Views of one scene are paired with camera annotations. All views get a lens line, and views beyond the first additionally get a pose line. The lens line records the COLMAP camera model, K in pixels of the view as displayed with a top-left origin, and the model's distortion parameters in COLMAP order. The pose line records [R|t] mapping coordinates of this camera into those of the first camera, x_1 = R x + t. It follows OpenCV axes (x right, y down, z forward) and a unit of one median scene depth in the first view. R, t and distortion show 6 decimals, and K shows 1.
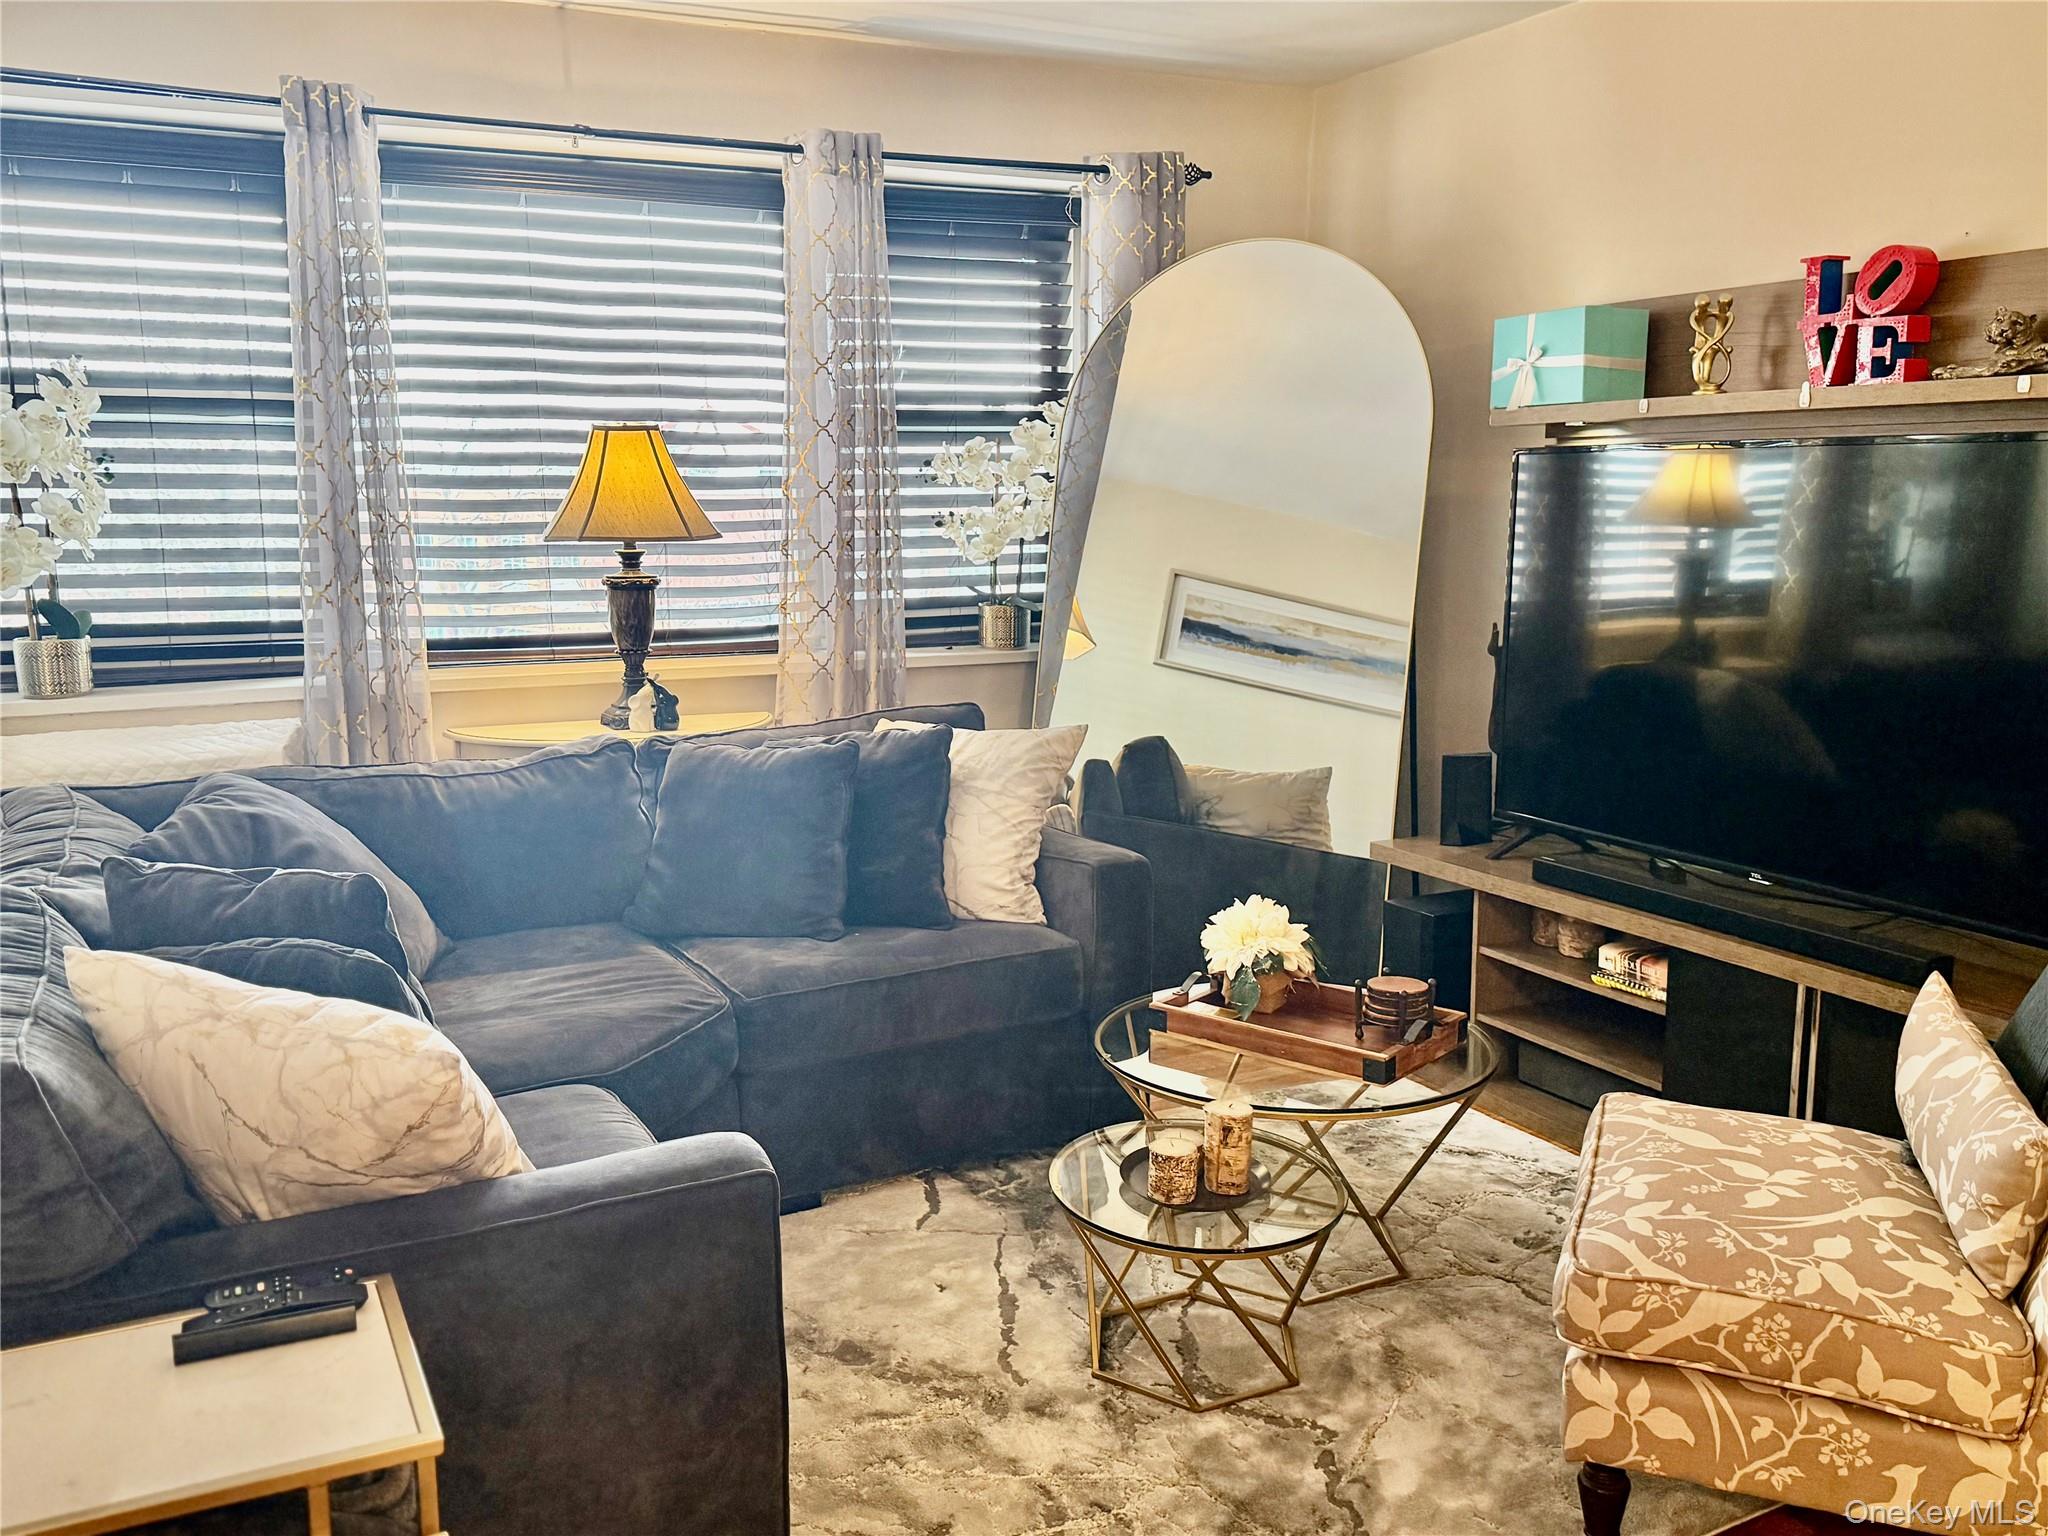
lens RADIAL K [[1723.5, 0, 1024.0], [0, 1723.5, 768.0], [0, 0, 1]] dist [0.049971, -0.120294]
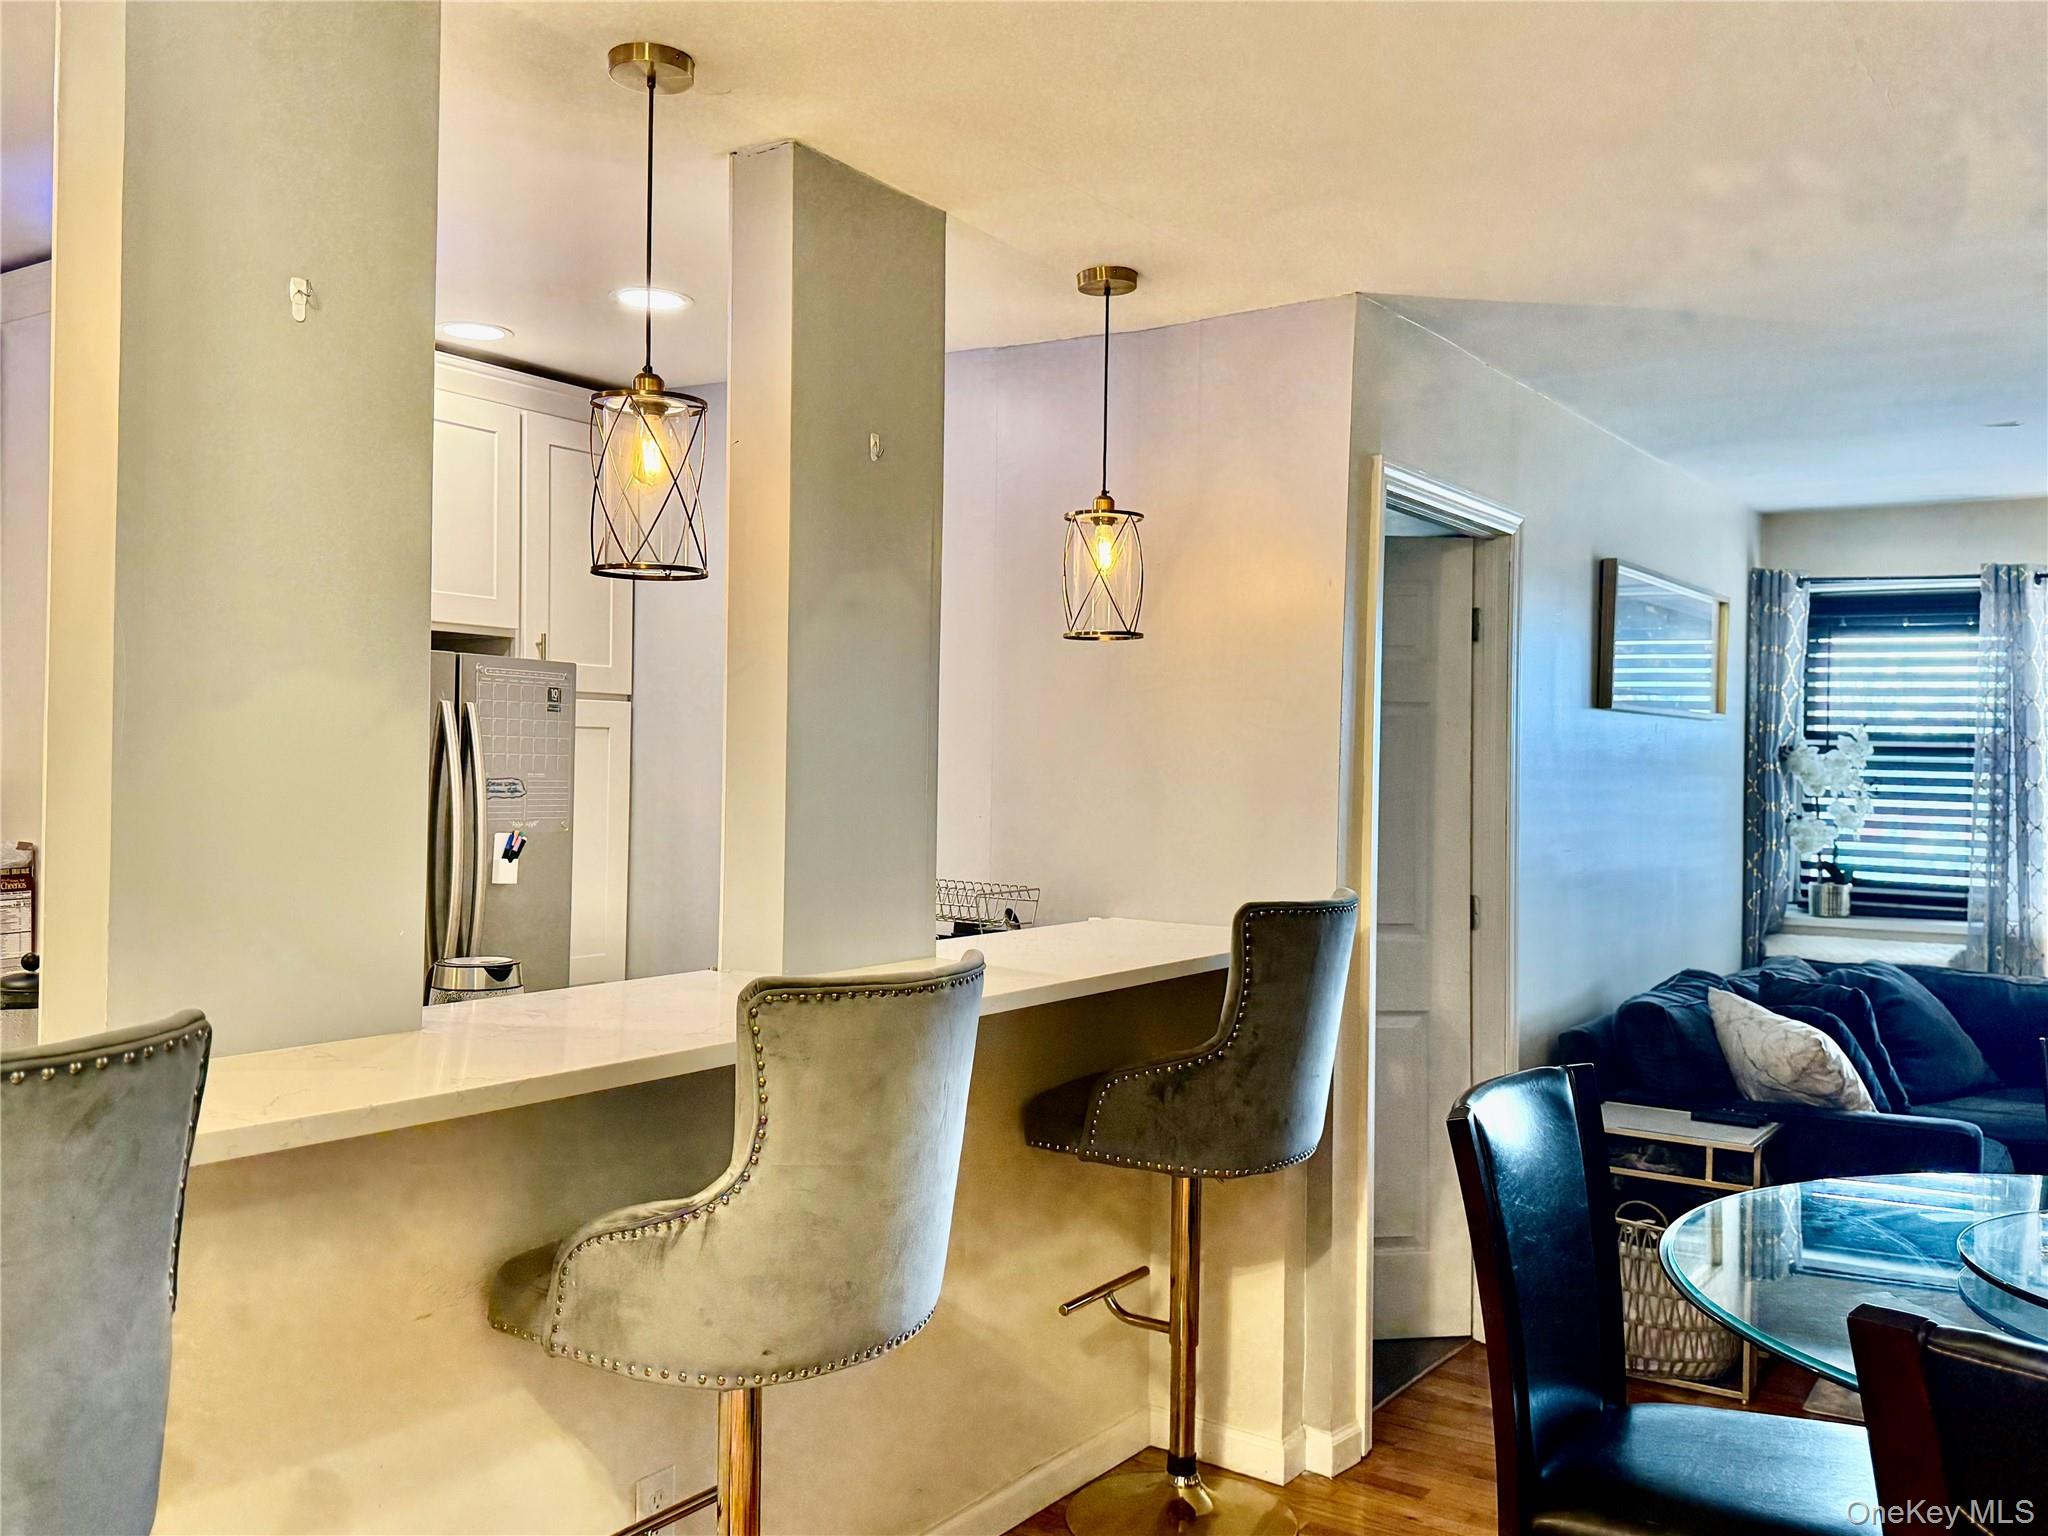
lens RADIAL K [[1723.5, 0, 1024.0], [0, 1723.5, 768.0], [0, 0, 1]] dist [0.049971, -0.120294]
pose [[0.476680, 0.017272, -0.878907, 0.582749], [-0.164682, 0.983861, -0.069982, 0.065945], [0.863514, 0.178099, 0.471832, -0.543217]]
